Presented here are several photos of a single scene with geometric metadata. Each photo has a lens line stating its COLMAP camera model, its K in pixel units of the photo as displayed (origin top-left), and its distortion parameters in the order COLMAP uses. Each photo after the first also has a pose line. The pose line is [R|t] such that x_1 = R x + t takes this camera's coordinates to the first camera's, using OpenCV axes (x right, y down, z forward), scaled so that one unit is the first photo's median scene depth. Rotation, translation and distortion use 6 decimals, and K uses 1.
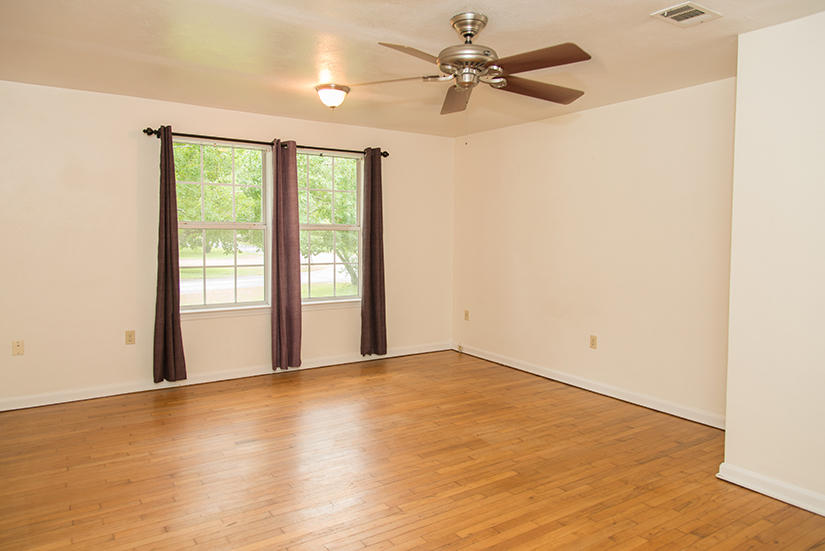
lens RADIAL K [[560.4, 0, 412.6], [0, 560.4, 279.9], [0, 0, 1]] dist [0.026952, -0.025099]
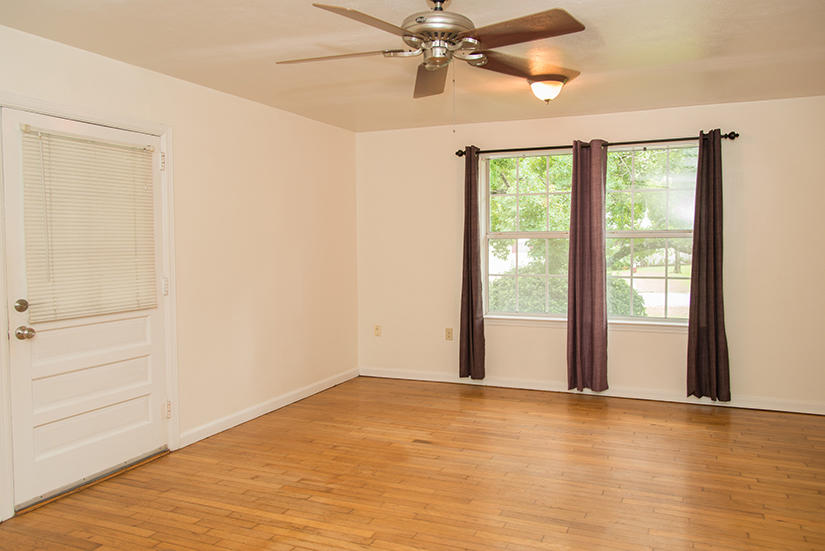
lens RADIAL K [[567.5, 0, 412.5], [0, 567.5, 275.5], [0, 0, 1]] dist [-0.004725, 0.025264]
pose [[0.588550, 0.038674, -0.807535, 0.381248], [-0.058950, 0.998249, 0.004844, -0.017878], [0.806309, 0.044754, 0.589799, 0.251014]]
